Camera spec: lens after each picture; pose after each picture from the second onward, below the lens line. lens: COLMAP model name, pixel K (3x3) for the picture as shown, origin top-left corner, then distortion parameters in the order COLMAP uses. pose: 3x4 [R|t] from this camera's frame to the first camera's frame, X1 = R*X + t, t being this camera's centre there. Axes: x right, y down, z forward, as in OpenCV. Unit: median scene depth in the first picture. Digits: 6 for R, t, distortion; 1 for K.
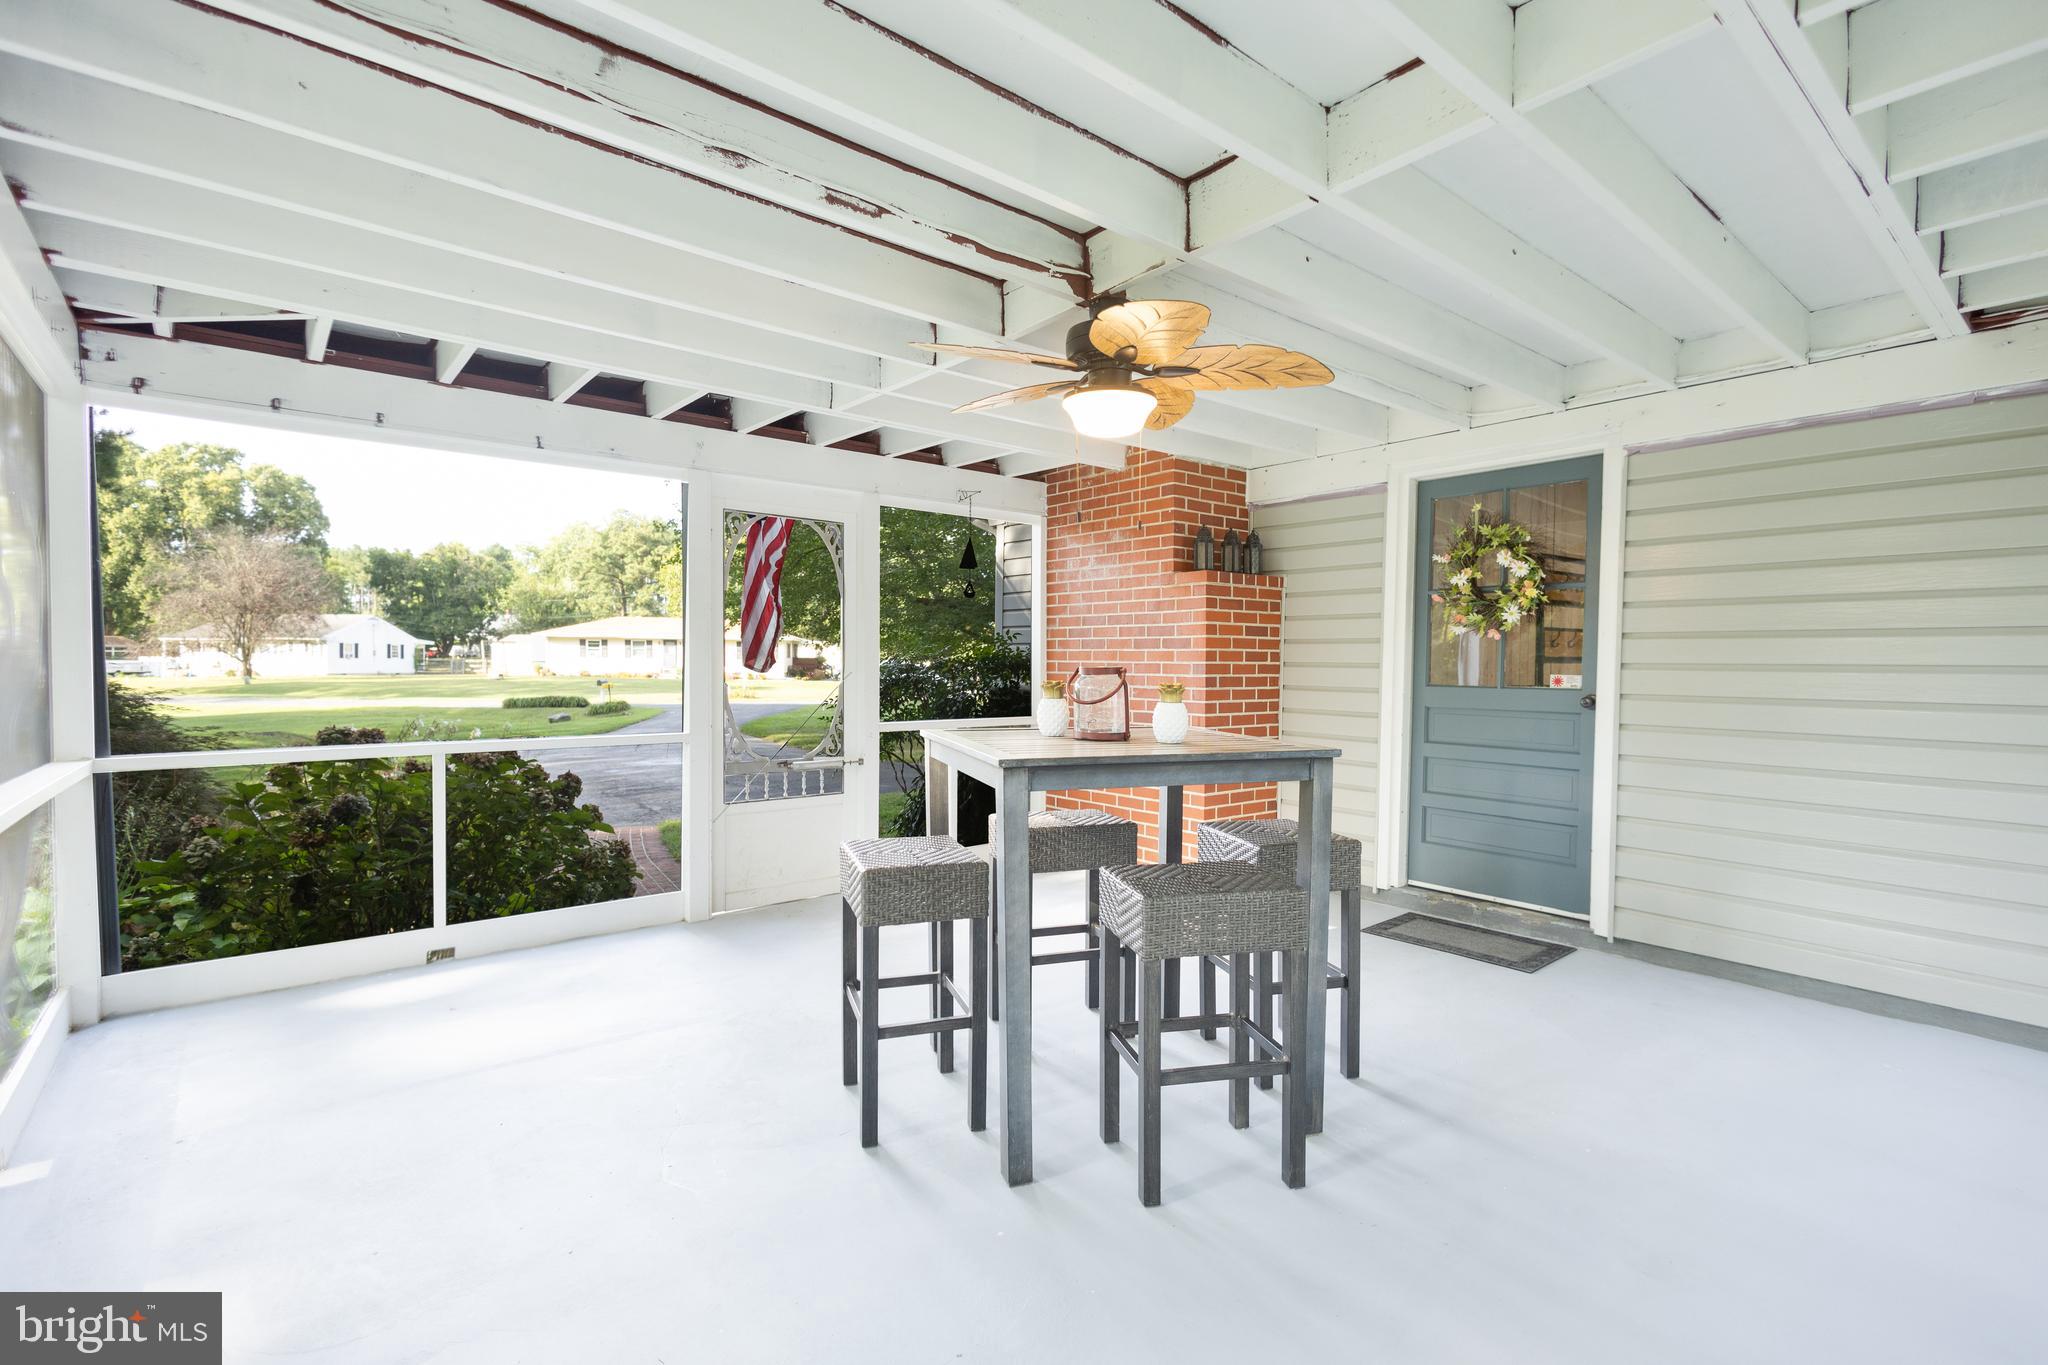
lens RADIAL K [[948.9, 0, 1021.6], [0, 948.9, 682.7], [0, 0, 1]] dist [0.004069, 0.000412]
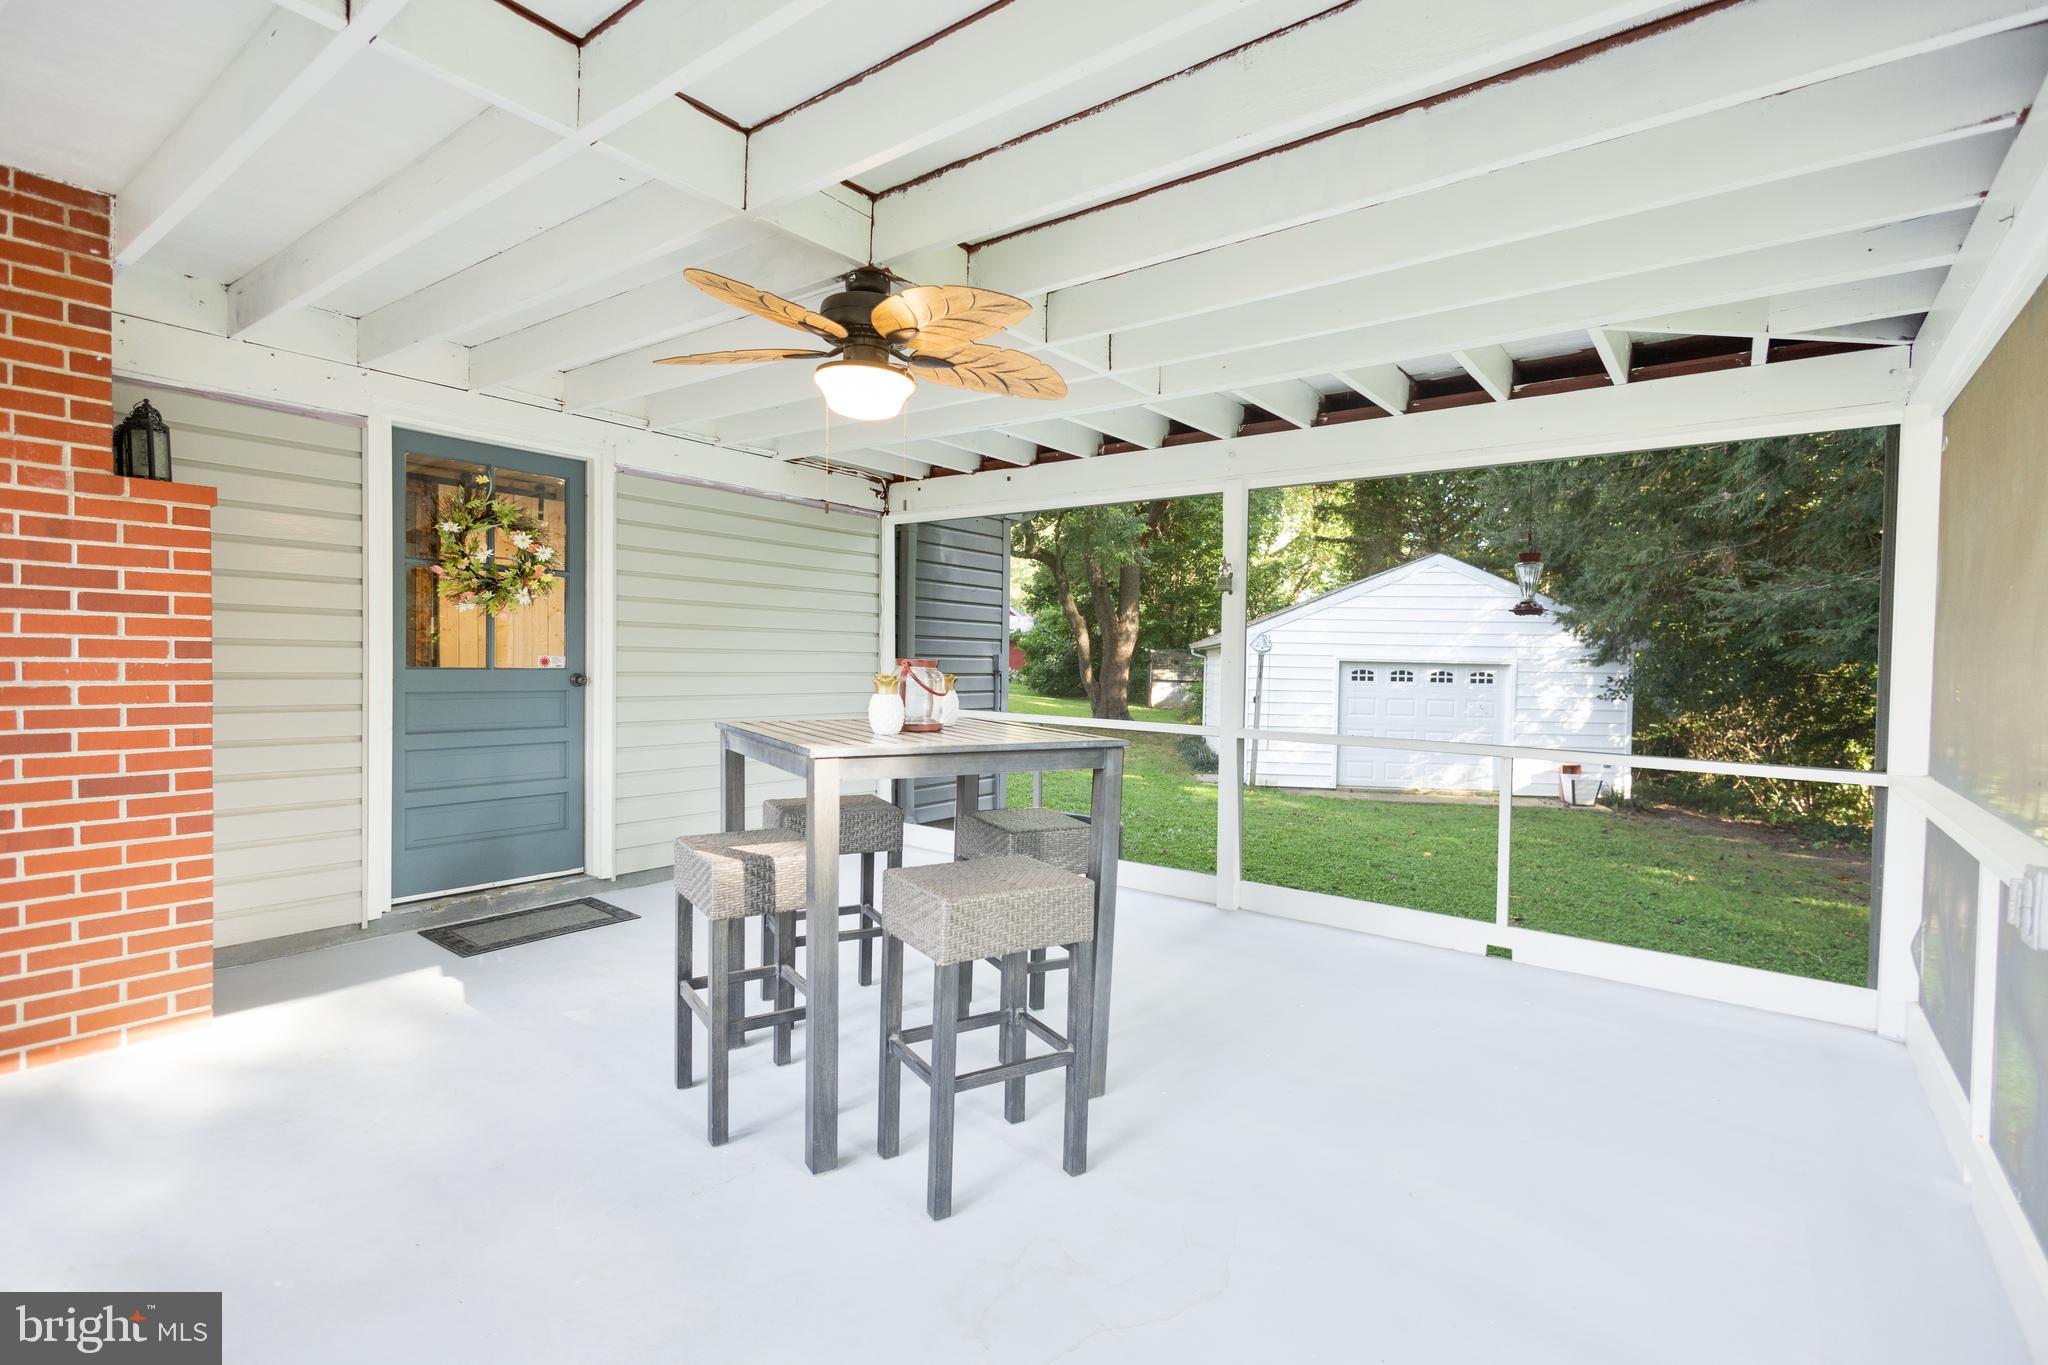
lens RADIAL K [[948.9, 0, 1024.1], [0, 948.9, 682.9], [0, 0, 1]] dist [0.004069, 0.000412]
pose [[-0.239091, -0.037120, 0.970287, -0.609456], [0.000276, 0.999266, 0.038297, -0.018843], [-0.970997, 0.009424, -0.238905, 0.740247]]
